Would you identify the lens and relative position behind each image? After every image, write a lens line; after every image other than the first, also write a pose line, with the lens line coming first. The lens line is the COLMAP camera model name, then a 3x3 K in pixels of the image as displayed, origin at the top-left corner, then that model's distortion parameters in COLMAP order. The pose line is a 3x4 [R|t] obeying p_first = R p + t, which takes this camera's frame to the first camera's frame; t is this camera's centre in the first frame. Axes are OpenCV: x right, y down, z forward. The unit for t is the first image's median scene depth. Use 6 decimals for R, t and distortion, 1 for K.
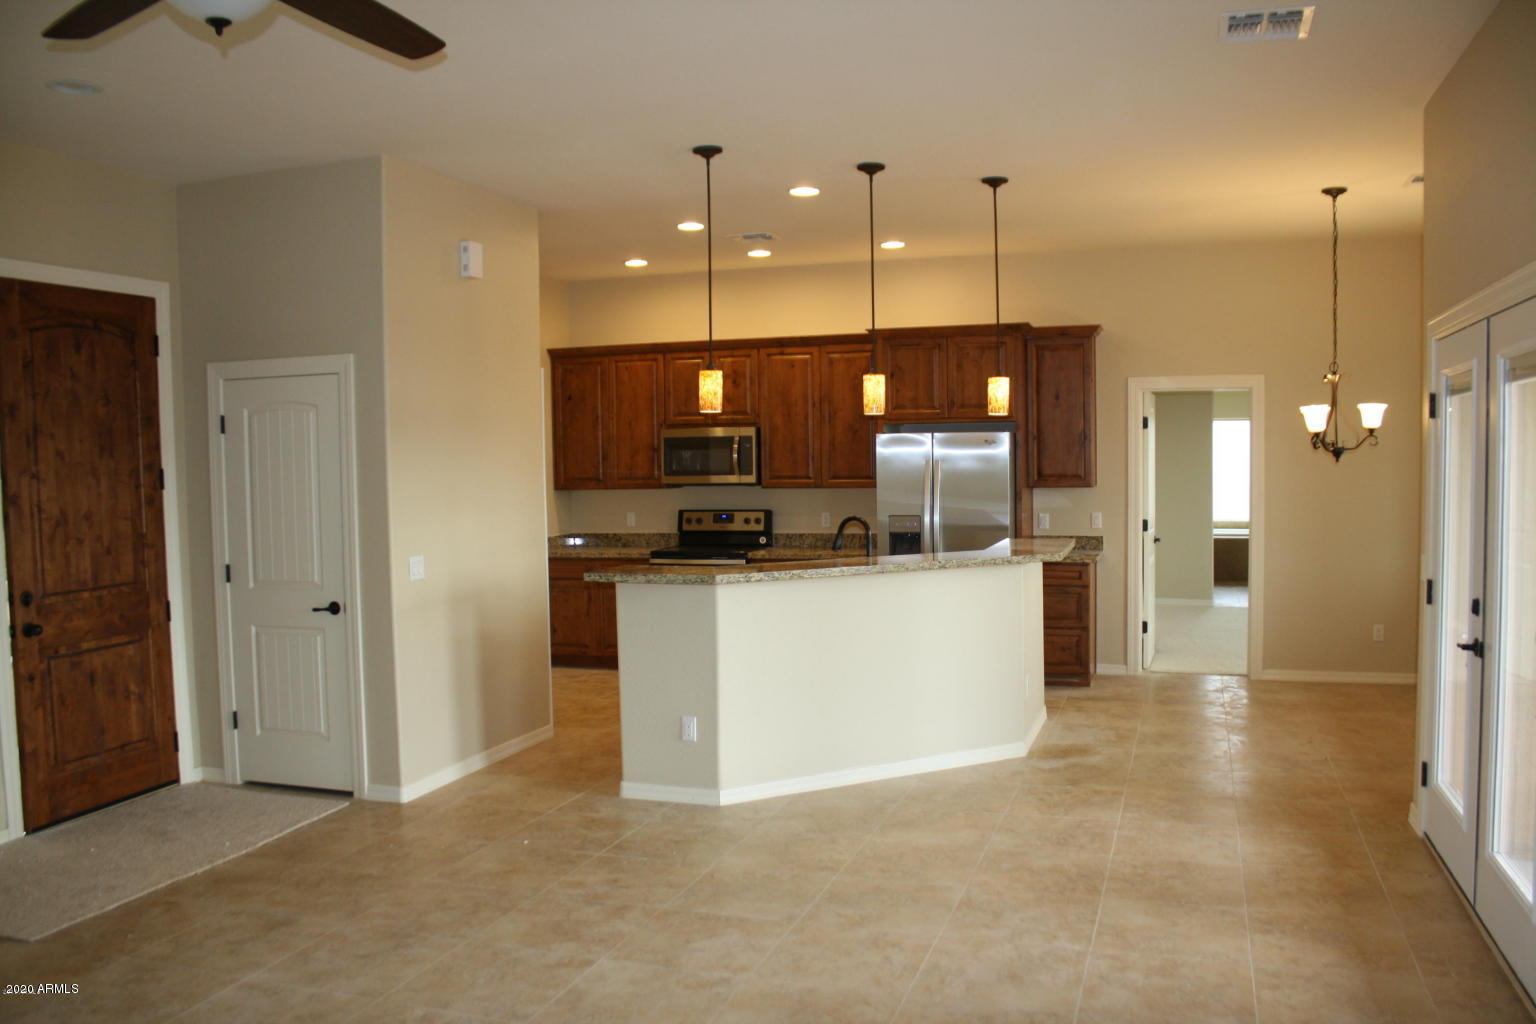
lens RADIAL K [[1256.7, 0, 768.0], [0, 1256.7, 512.0], [0, 0, 1]] dist [0.001034, -0.000056]
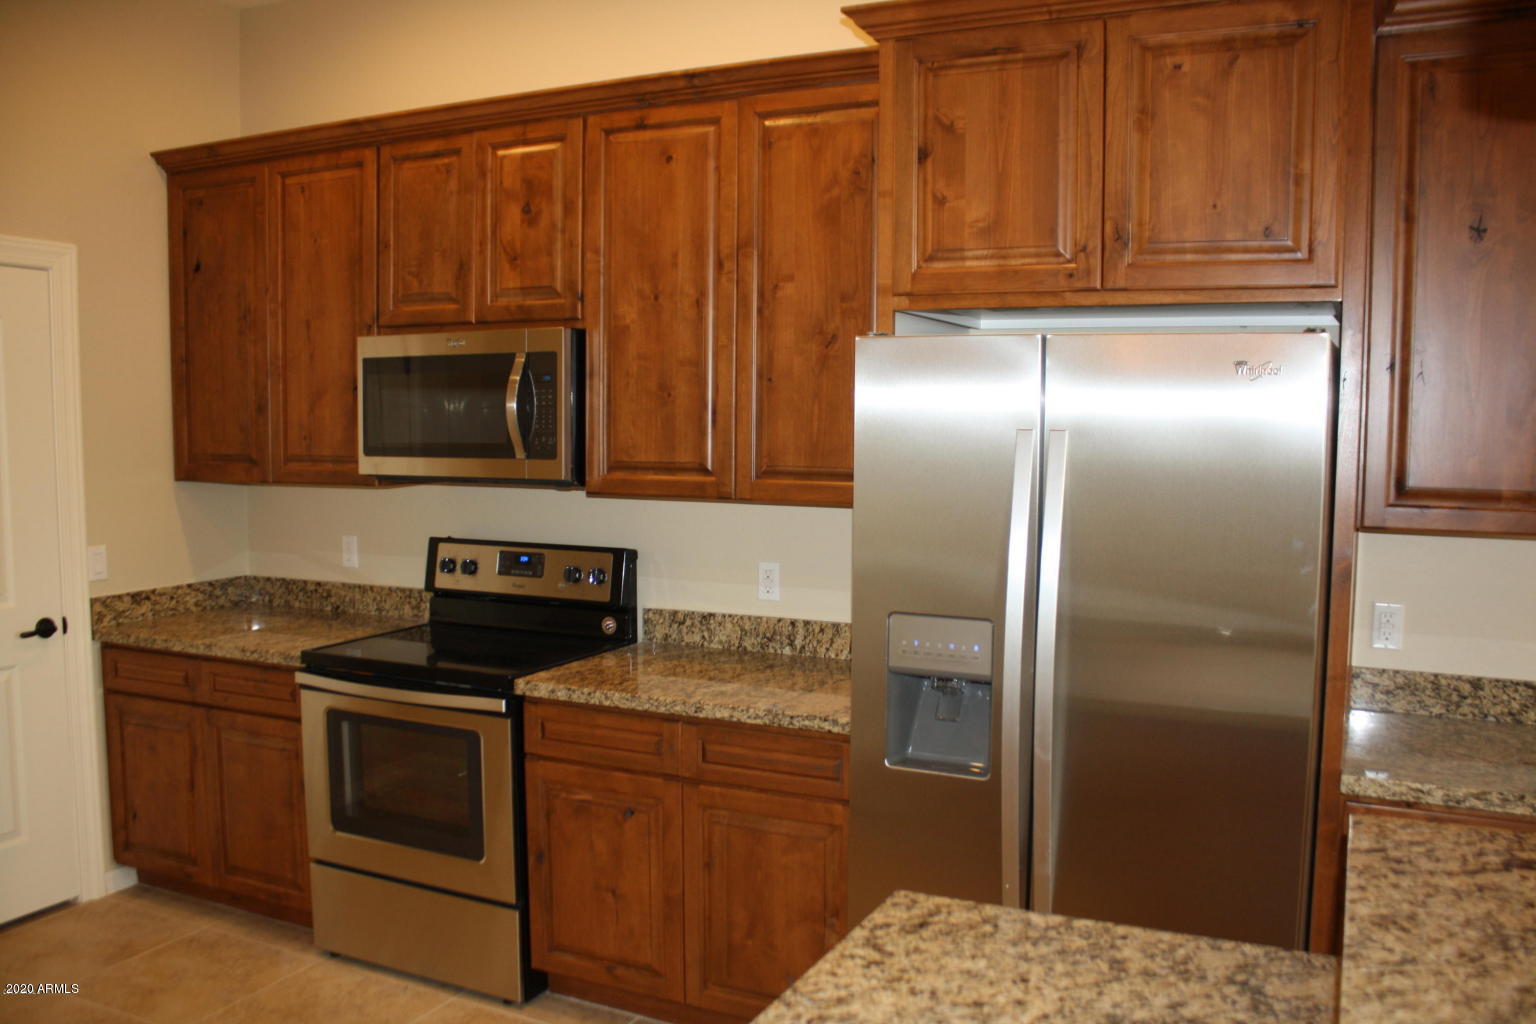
lens RADIAL K [[1254.0, 0, 768.0], [0, 1254.0, 512.0], [0, 0, 1]] dist [-0.073654, 0.000387]
pose [[0.991158, 0.028287, -0.129637, 0.095898], [-0.024405, 0.999208, 0.031432, -0.026761], [0.130423, -0.027991, 0.991063, 0.640348]]
